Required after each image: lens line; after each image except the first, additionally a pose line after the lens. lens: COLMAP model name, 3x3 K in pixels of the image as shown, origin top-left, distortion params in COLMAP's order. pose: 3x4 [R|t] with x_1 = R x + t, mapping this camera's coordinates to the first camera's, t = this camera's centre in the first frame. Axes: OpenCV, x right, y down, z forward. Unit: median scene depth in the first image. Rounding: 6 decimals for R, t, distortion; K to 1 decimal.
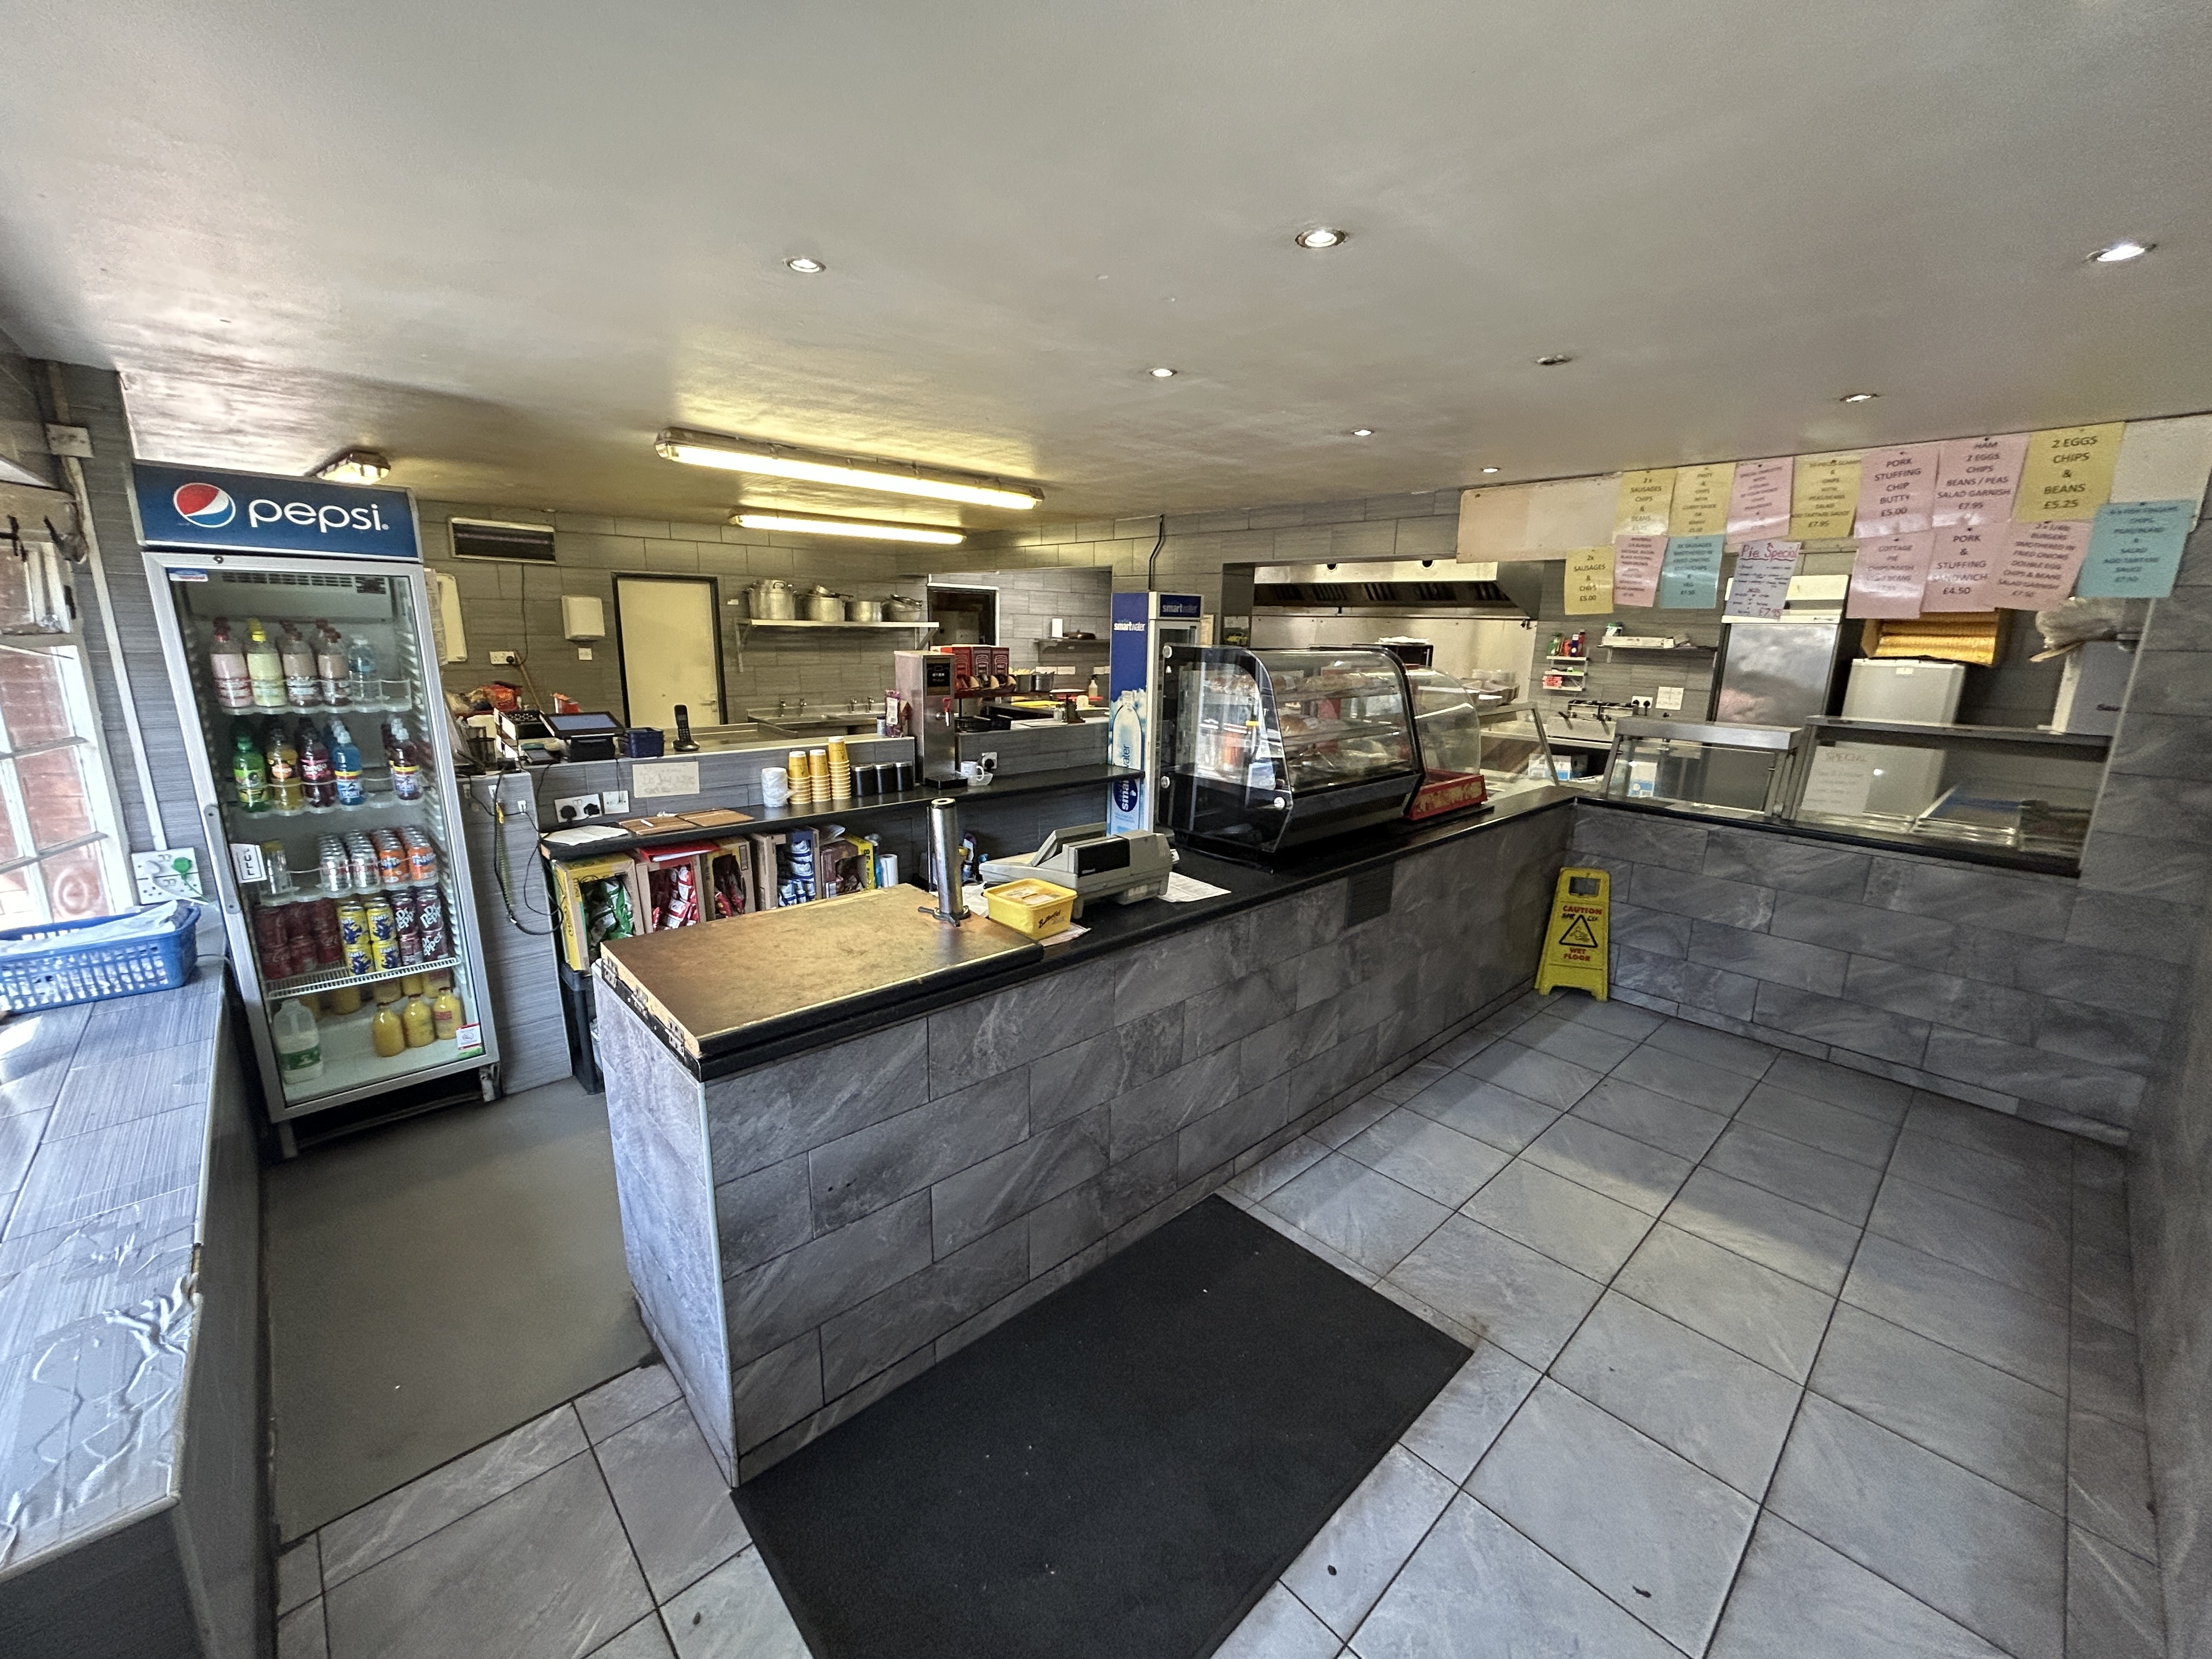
lens RADIAL K [[901.4, 0, 1107.3], [0, 901.4, 828.2], [0, 0, 1]] dist [0.001648, 0.000588]
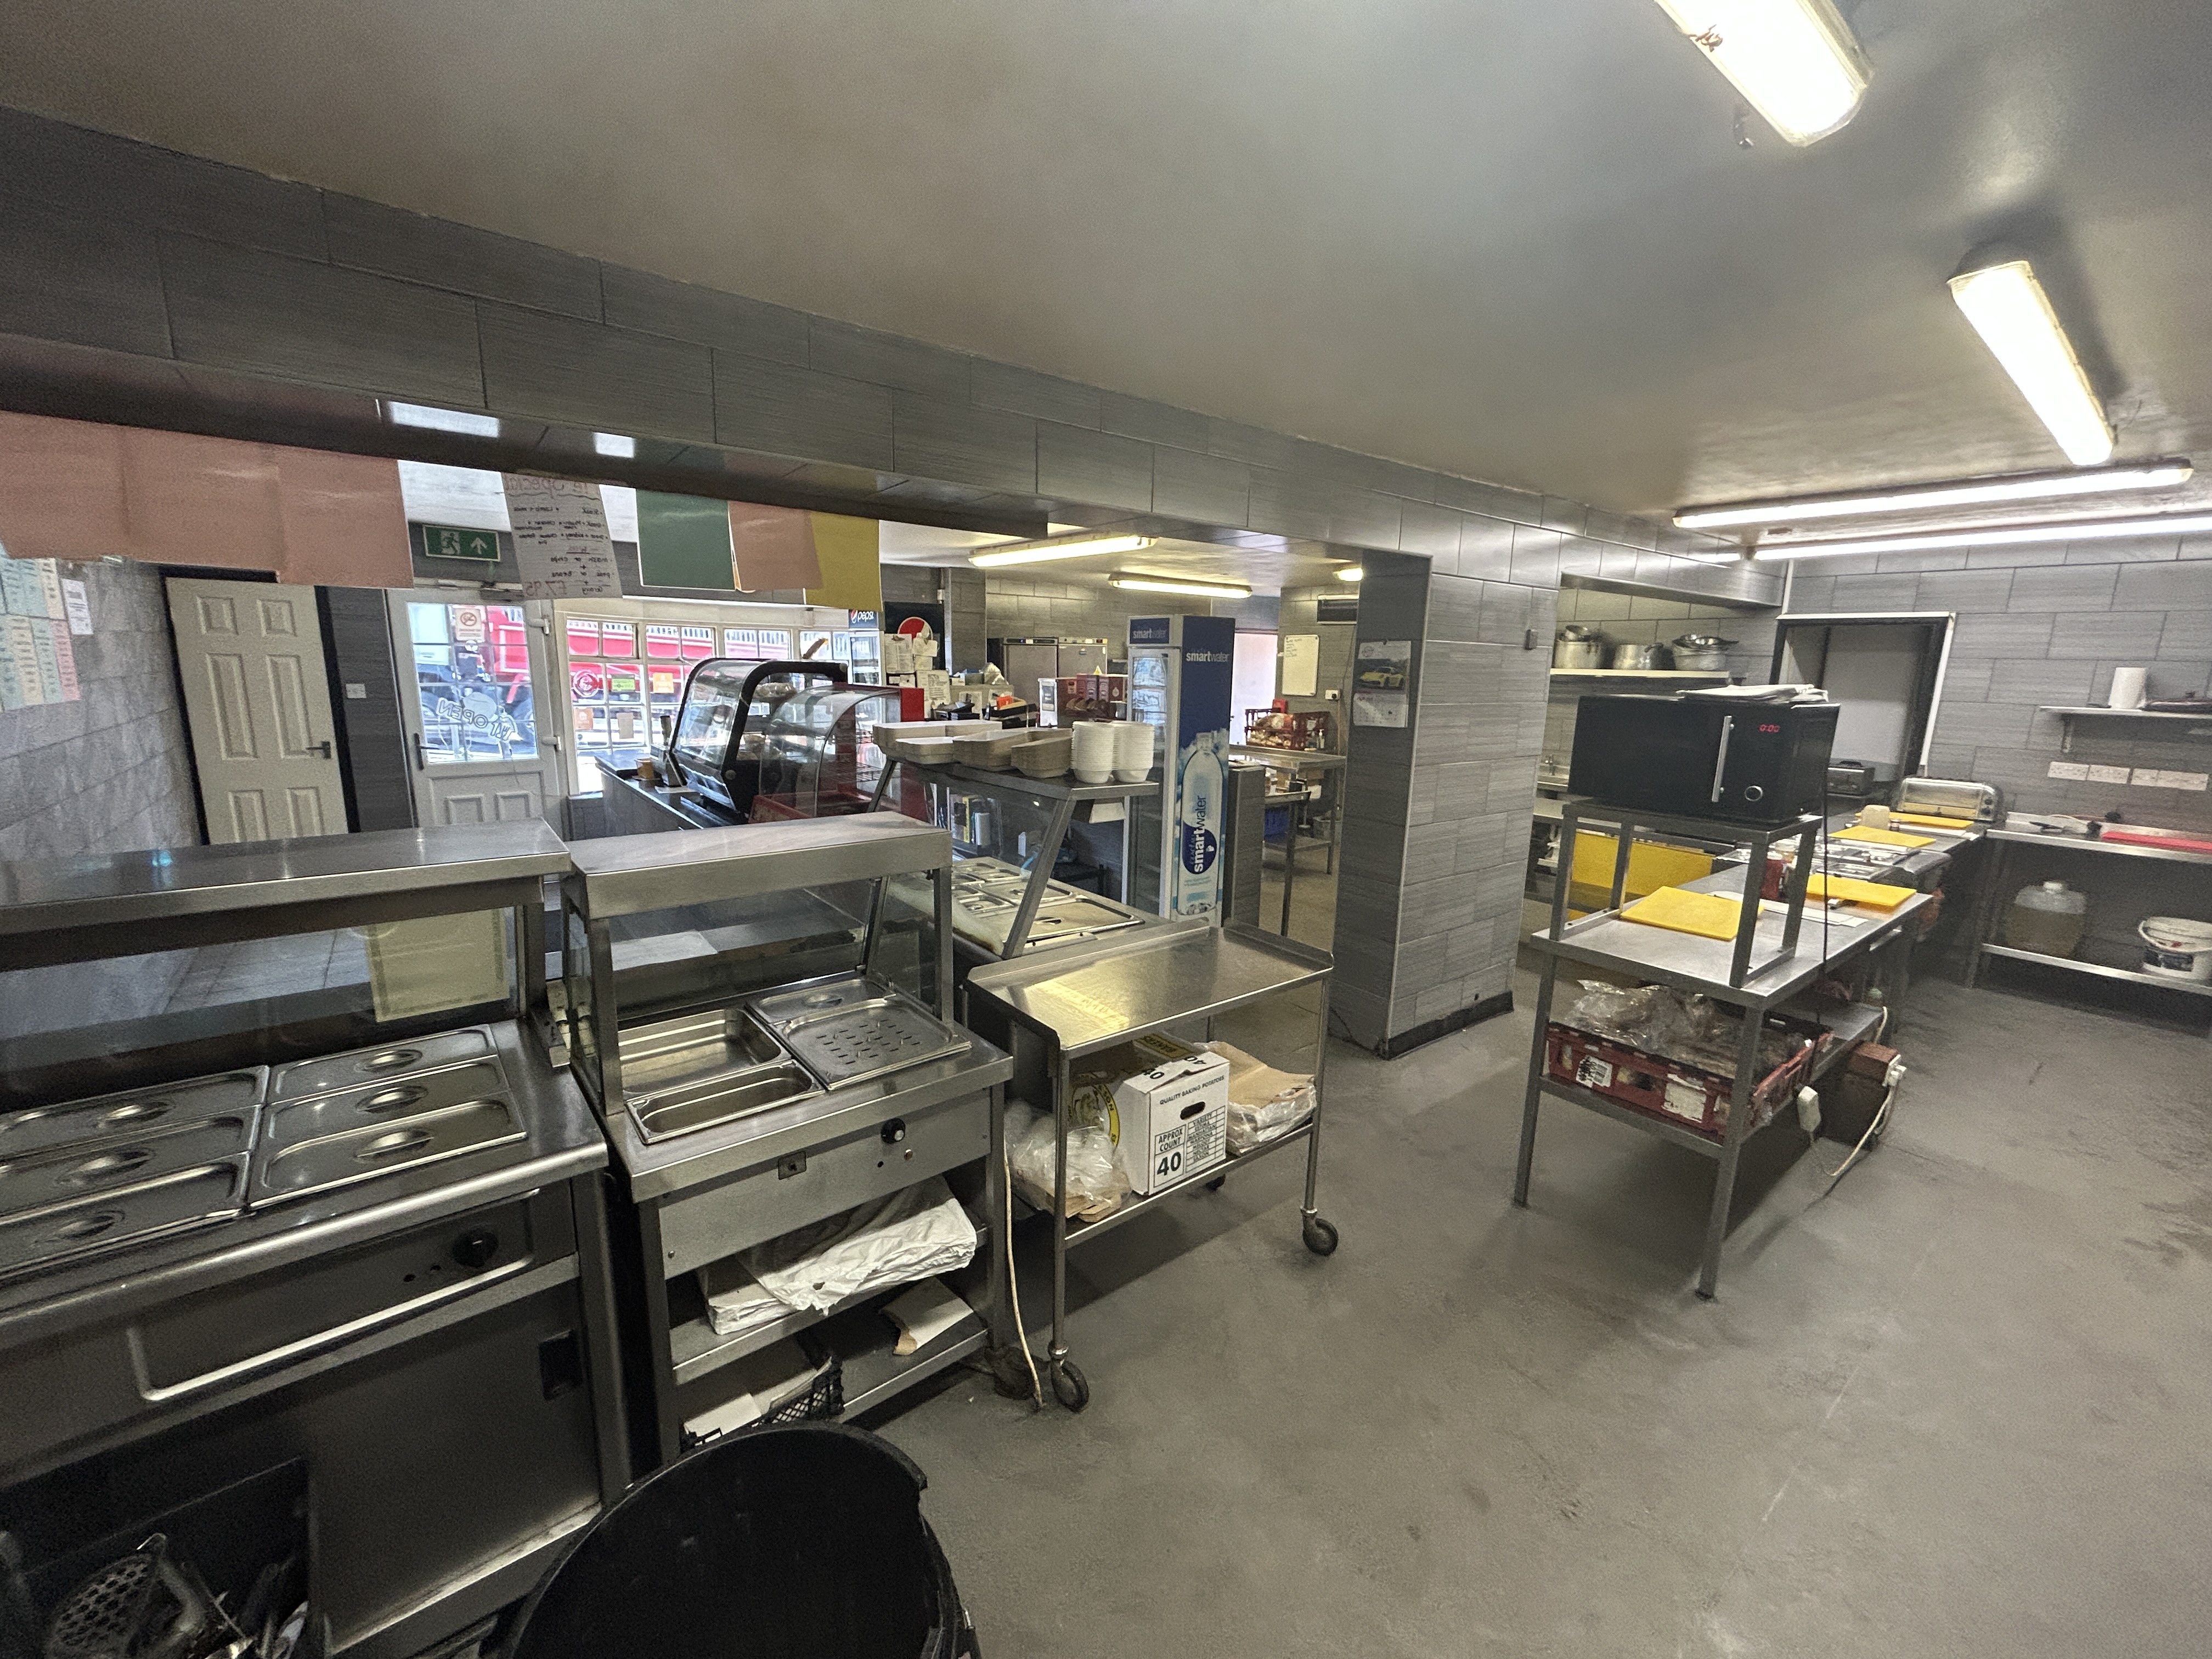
lens RADIAL K [[901.4, 0, 1112.7], [0, 901.4, 837.0], [0, 0, 1]] dist [0.001648, 0.000588]
pose [[-0.081414, 0.172711, -0.981602, 0.734892], [-0.245313, 0.951101, 0.187691, -0.162325], [0.966019, 0.256081, -0.035065, 0.801848]]
